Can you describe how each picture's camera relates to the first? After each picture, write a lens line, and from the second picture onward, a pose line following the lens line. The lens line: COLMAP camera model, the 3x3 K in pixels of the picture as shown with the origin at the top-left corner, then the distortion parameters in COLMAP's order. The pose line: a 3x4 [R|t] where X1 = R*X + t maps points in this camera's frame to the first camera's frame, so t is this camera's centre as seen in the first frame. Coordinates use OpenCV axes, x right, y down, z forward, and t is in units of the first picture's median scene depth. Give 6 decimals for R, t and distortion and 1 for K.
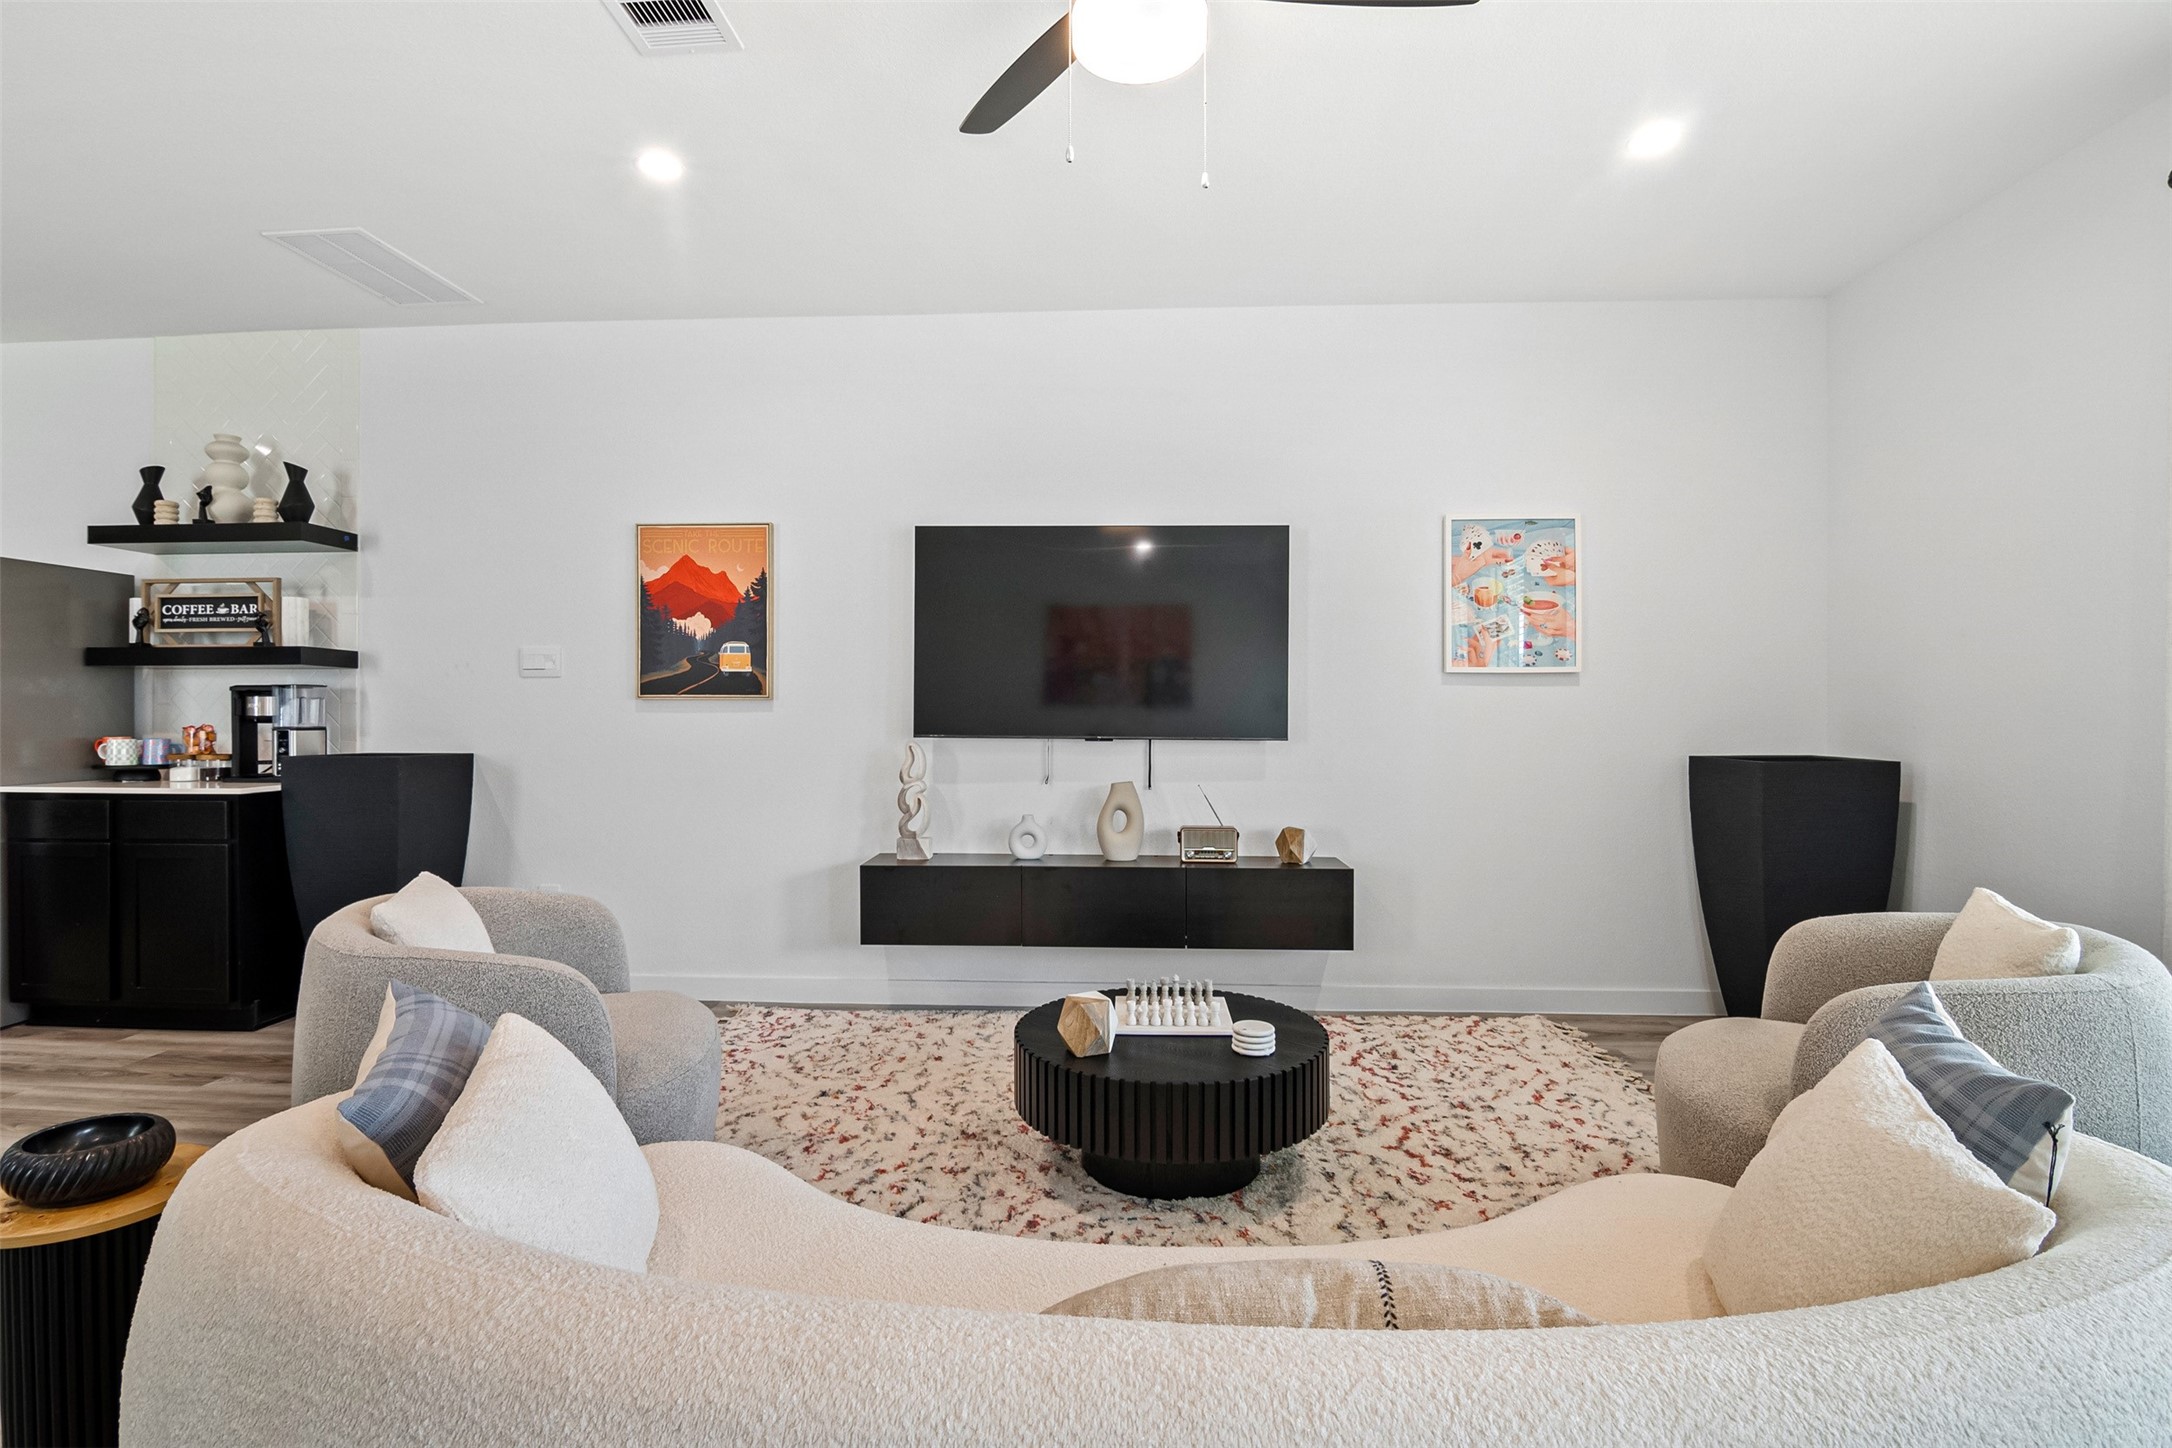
lens RADIAL K [[1053.8, 0, 1086.0], [0, 1053.8, 724.0], [0, 0, 1]] dist [-0.013756, -0.000105]
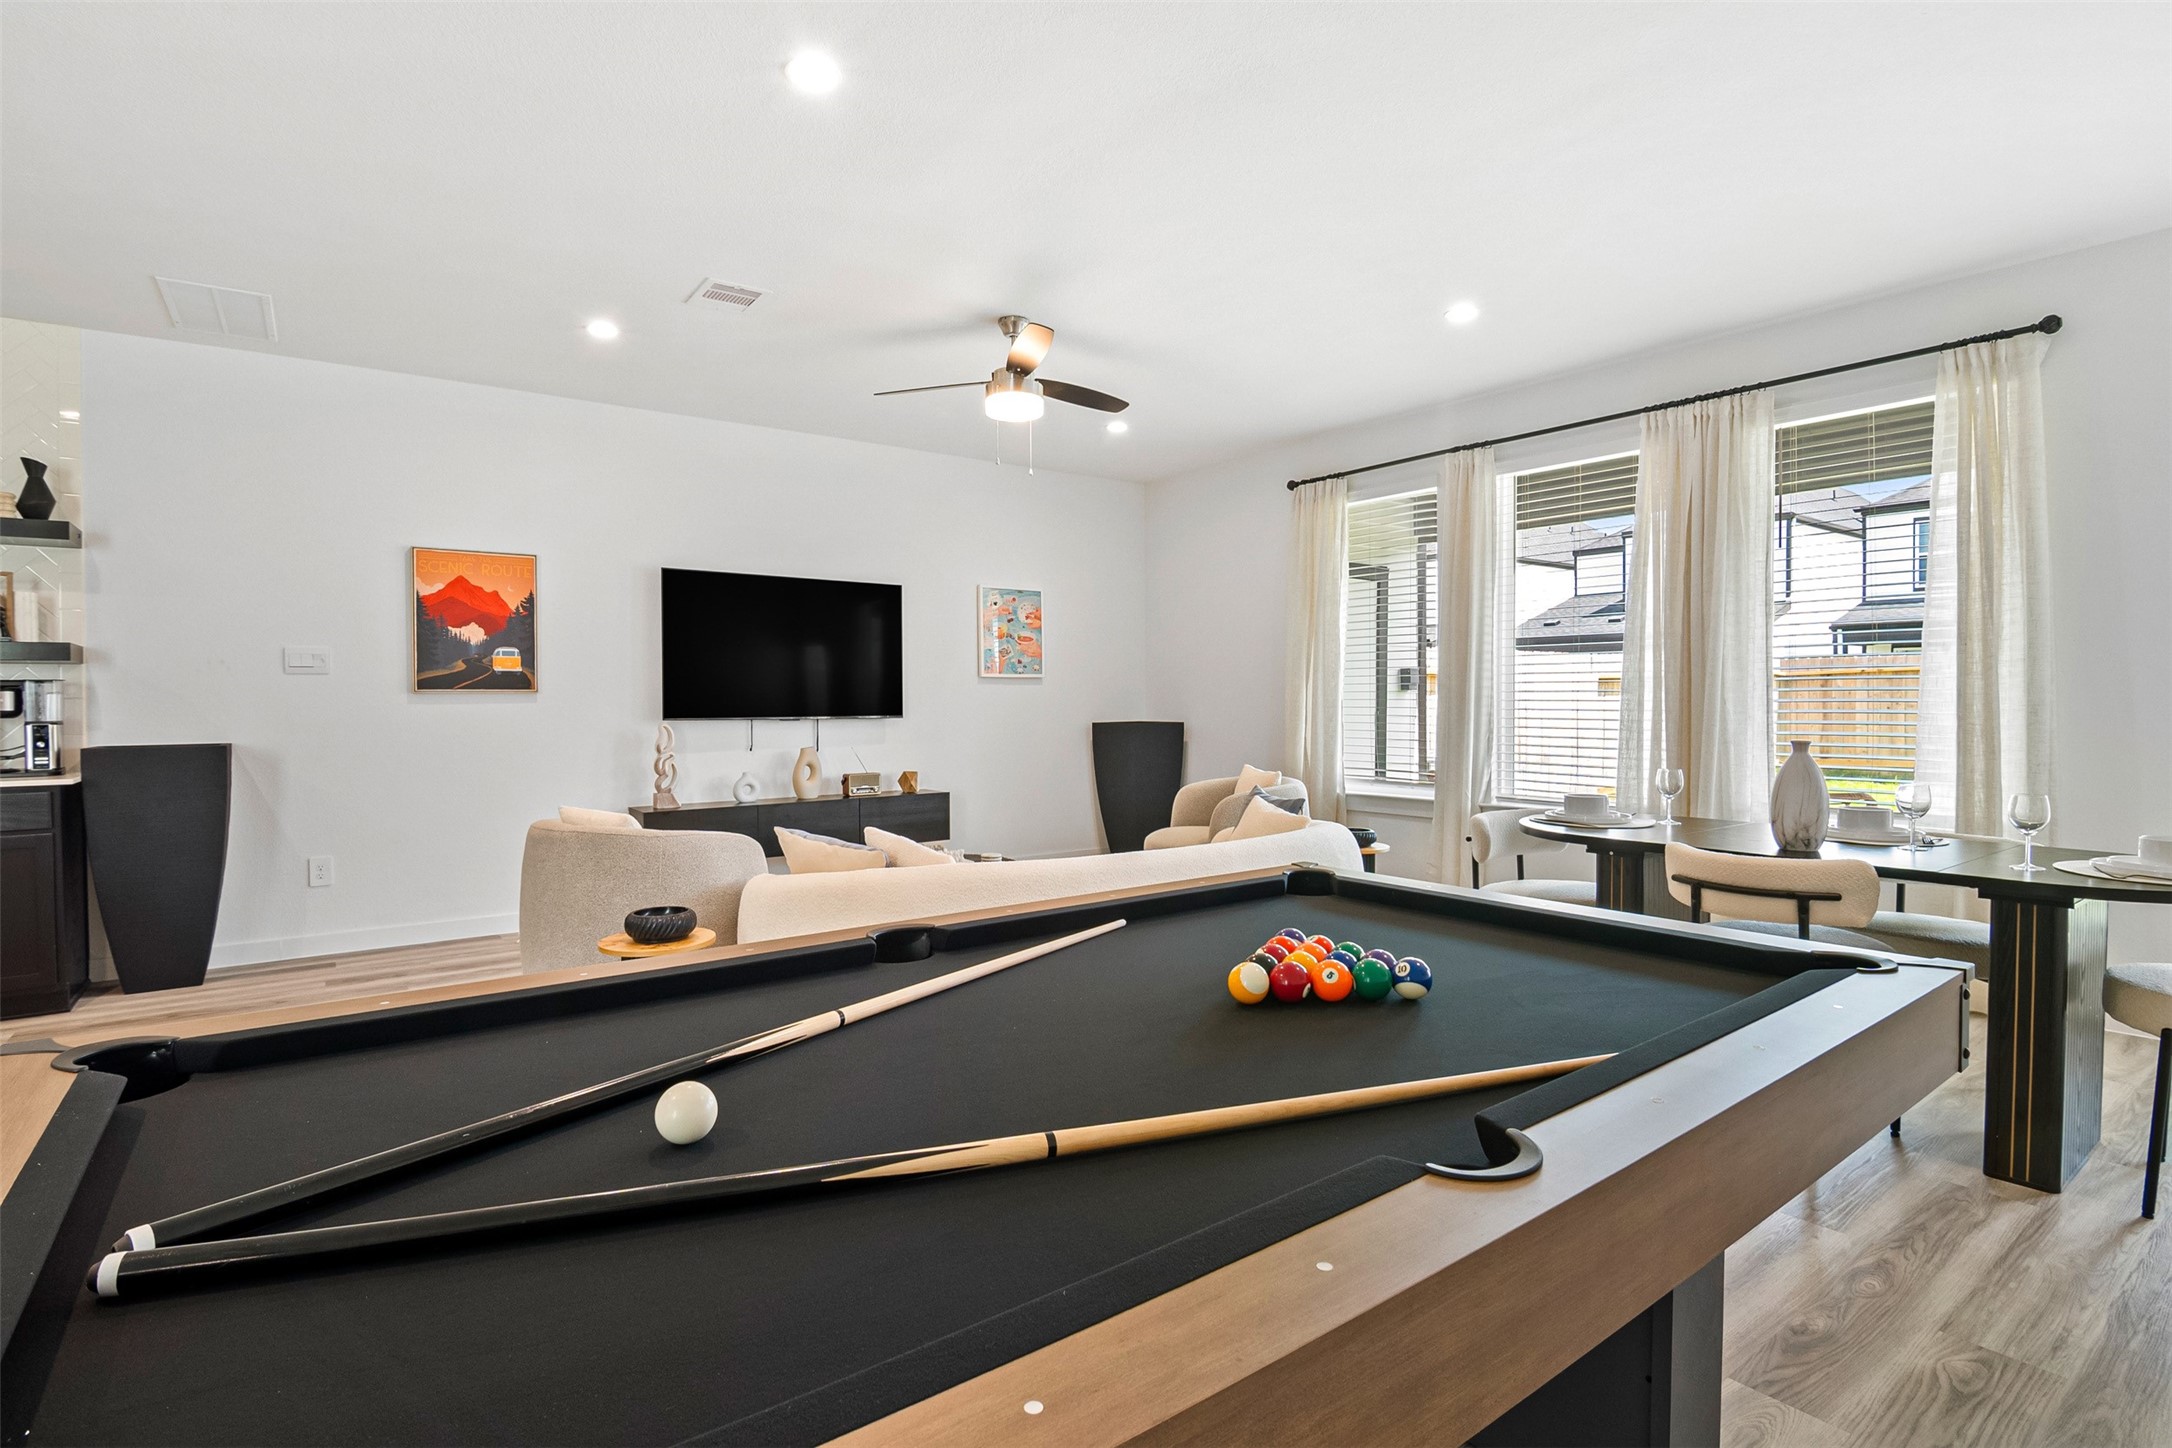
lens RADIAL K [[1053.8, 0, 1086.0], [0, 1053.8, 724.0], [0, 0, 1]] dist [-0.013756, -0.000105]
pose [[0.764282, -0.020149, 0.644567, -0.615471], [0.009989, 0.999762, 0.019408, -0.003982], [-0.644805, -0.008394, 0.764301, -0.406830]]
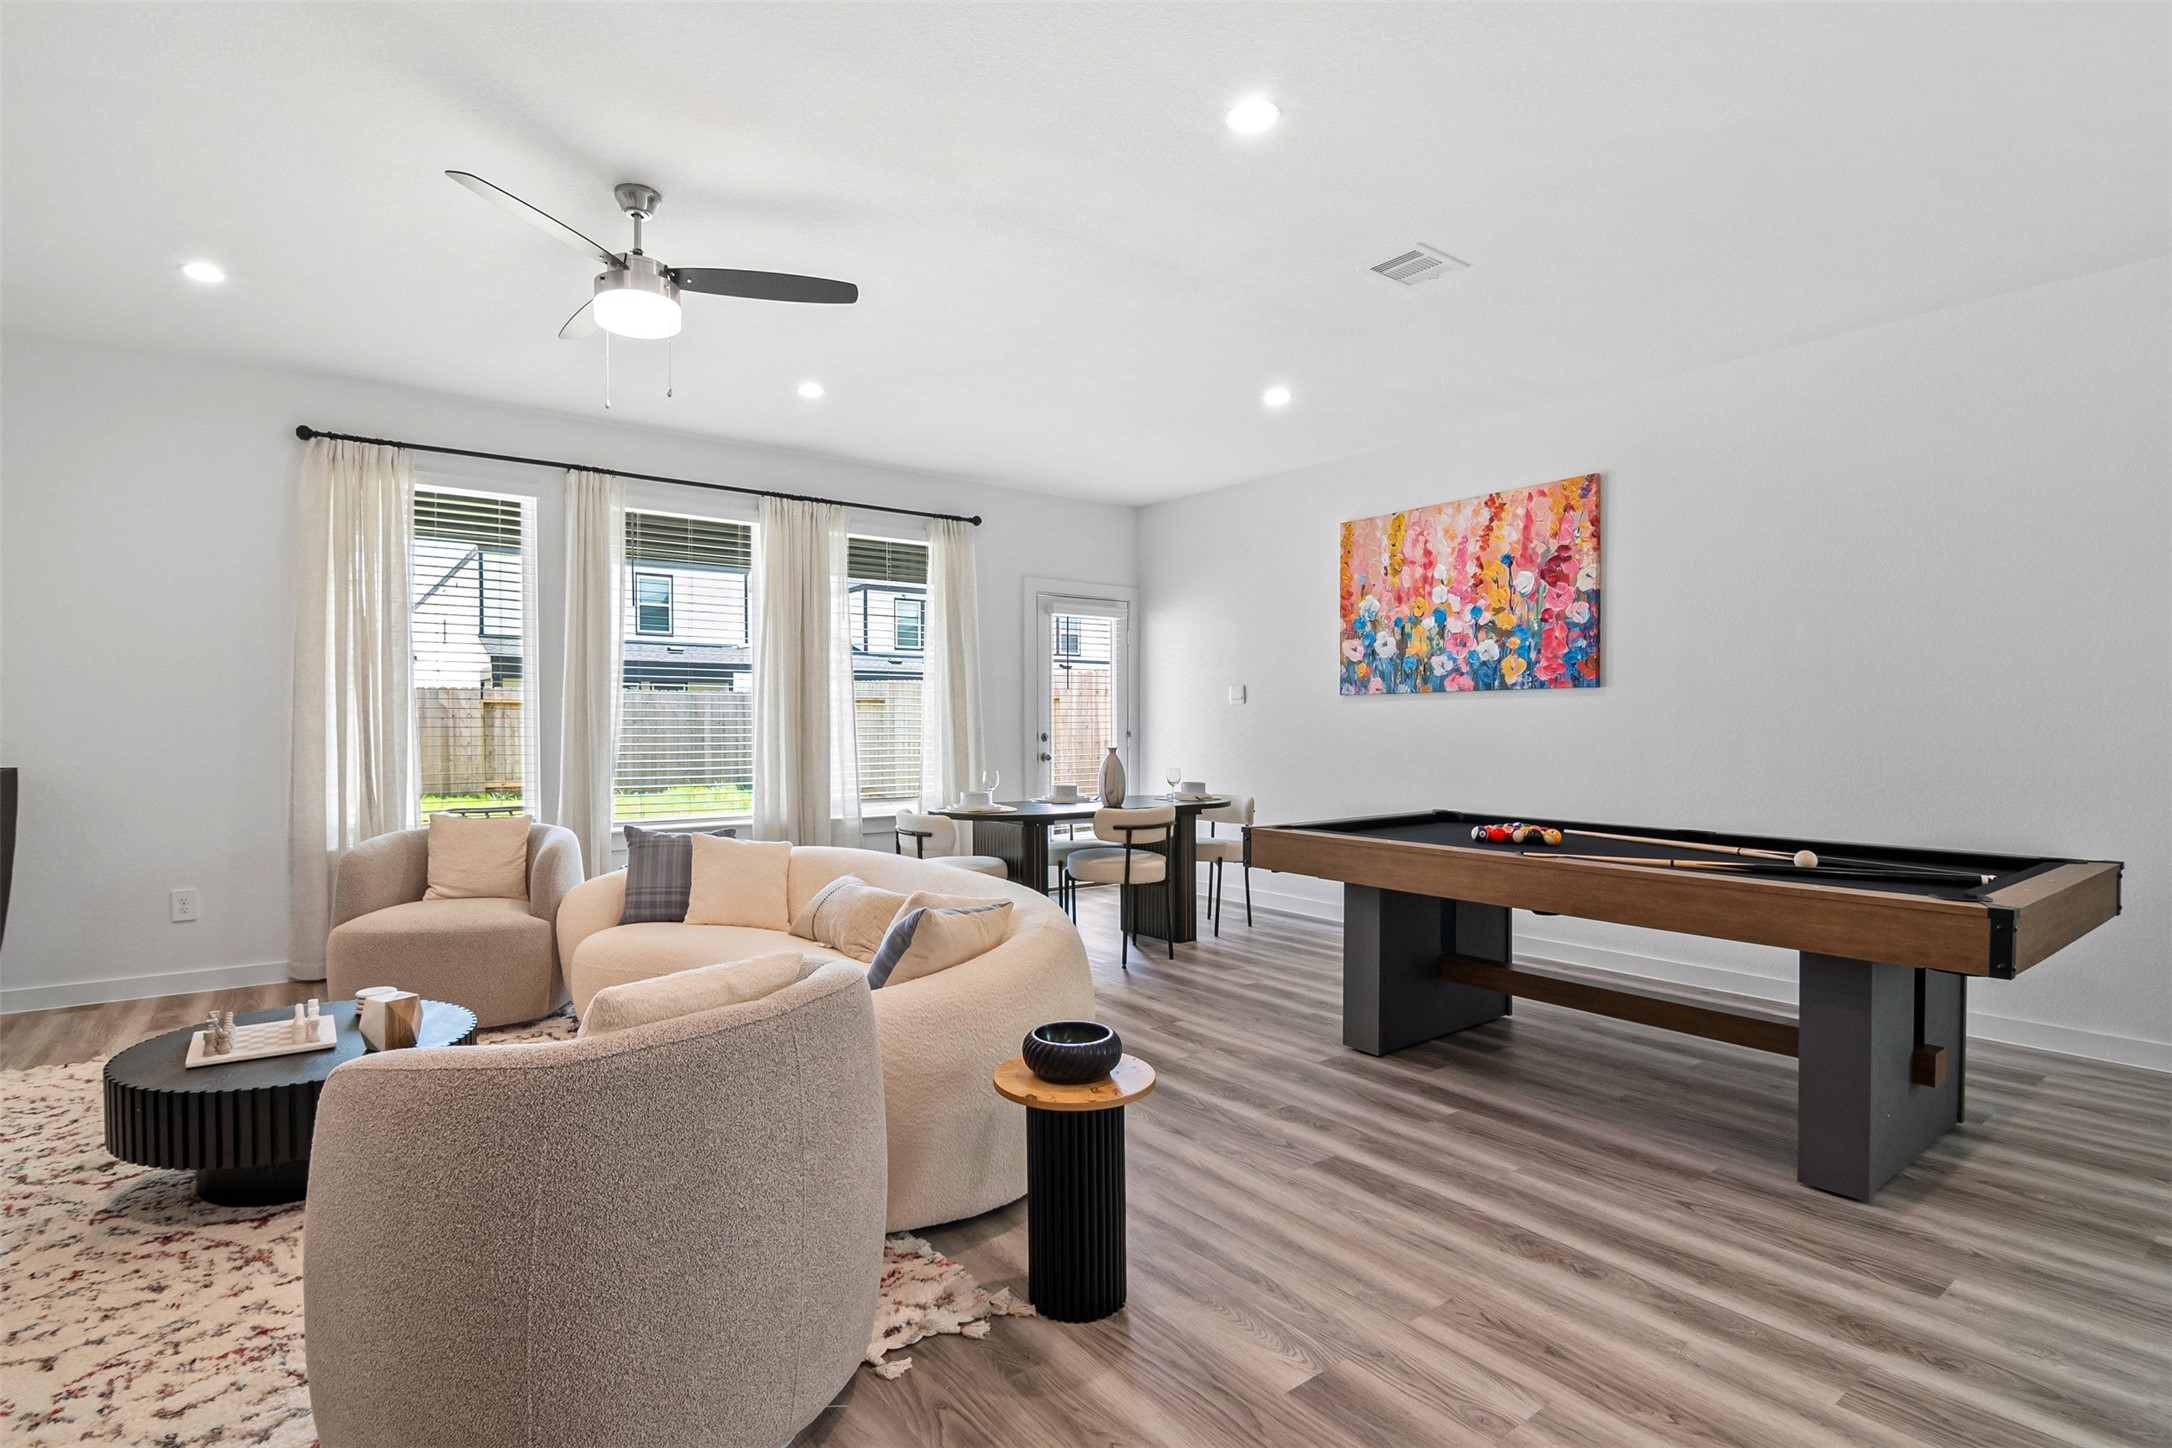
lens RADIAL K [[1053.8, 0, 1086.0], [0, 1053.8, 724.0], [0, 0, 1]] dist [-0.013756, -0.000105]
pose [[-0.652824, -0.001566, 0.757508, -0.798403], [0.007074, 0.999942, 0.008164, -0.007157], [-0.757477, 0.010688, -0.652775, 0.667676]]
